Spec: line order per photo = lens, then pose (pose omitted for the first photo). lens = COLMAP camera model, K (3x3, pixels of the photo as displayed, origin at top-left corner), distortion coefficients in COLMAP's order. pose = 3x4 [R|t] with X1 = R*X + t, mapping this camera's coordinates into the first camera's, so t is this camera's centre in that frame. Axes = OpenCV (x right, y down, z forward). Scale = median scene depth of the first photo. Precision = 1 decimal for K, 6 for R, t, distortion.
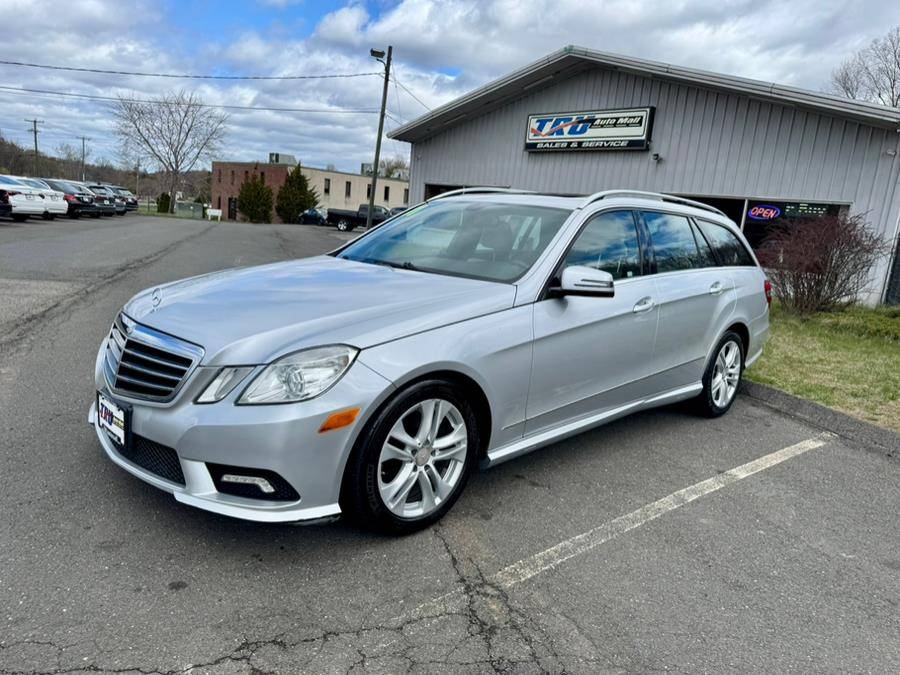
lens RADIAL K [[632.4, 0, 446.5], [0, 632.4, 354.9], [0, 0, 1]] dist [0.049128, -0.072659]
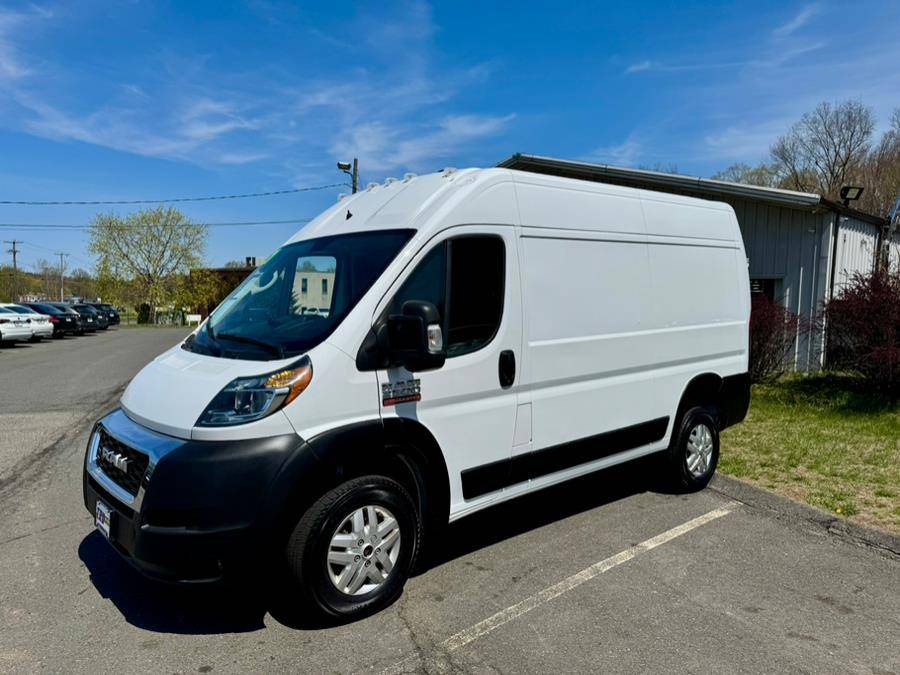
lens RADIAL K [[632.4, 0, 446.5], [0, 632.4, 354.9], [0, 0, 1]] dist [0.049128, -0.072659]
pose [[0.996687, -0.075051, 0.031355, 0.009127], [0.078462, 0.988735, -0.127463, -0.008179], [-0.021435, 0.129500, 0.991348, -0.041915]]
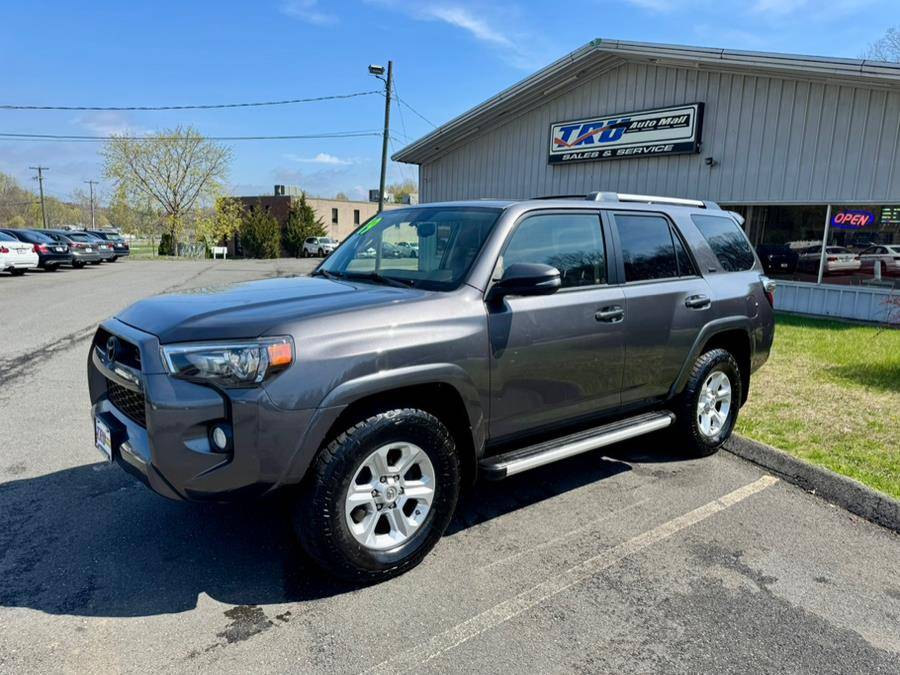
lens RADIAL K [[633.9, 0, 452.5], [0, 633.9, 352.1], [0, 0, 1]] dist [0.040527, -0.055757]
pose [[0.998132, -0.057619, -0.020310, -0.005777], [0.056857, 0.997724, -0.036255, -0.042254], [0.022352, 0.035033, 0.999136, 0.141484]]
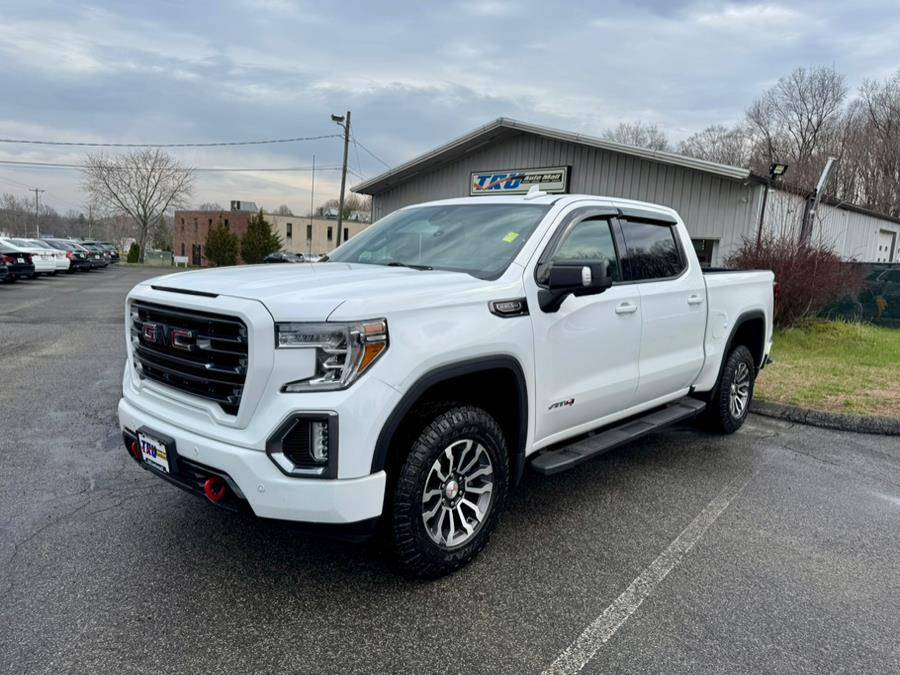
lens RADIAL K [[628.4, 0, 450.1], [0, 628.4, 364.4], [0, 0, 1]] dist [0.045843, -0.064670]
pose [[0.996326, -0.051387, 0.068511, -0.010763], [0.053836, 0.997958, -0.034381, 0.023630], [-0.066605, 0.037943, 0.997058, -0.175225]]
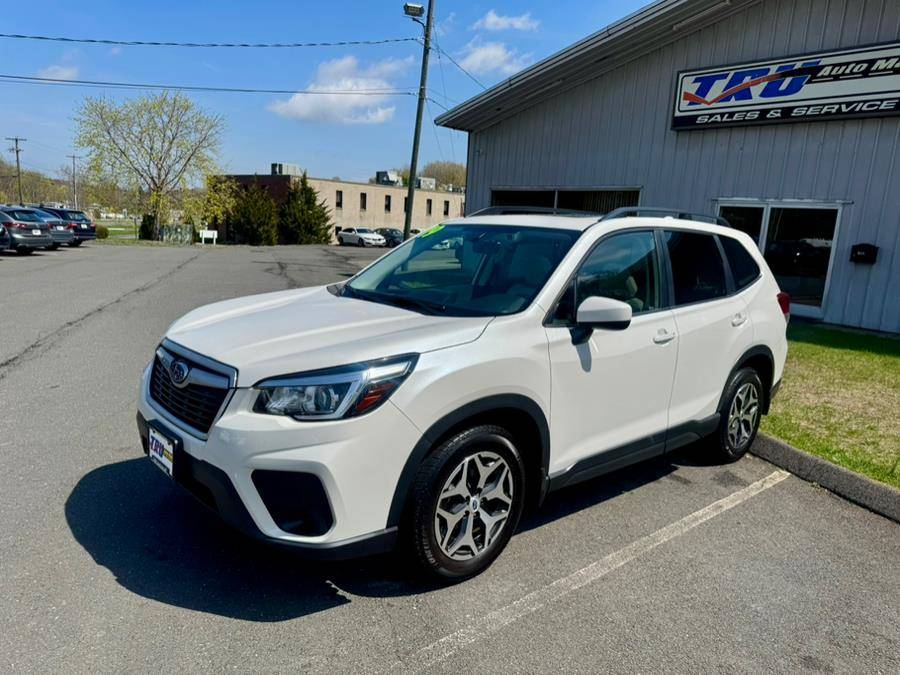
lens RADIAL K [[641.8, 0, 450.9], [0, 641.8, 353.9], [0, 0, 1]] dist [0.026494, -0.031029]
pose [[0.999466, -0.030615, -0.011449, -0.095704], [0.030403, 0.999370, -0.018288, -0.104309], [0.012002, 0.017930, 0.999767, 0.394854]]
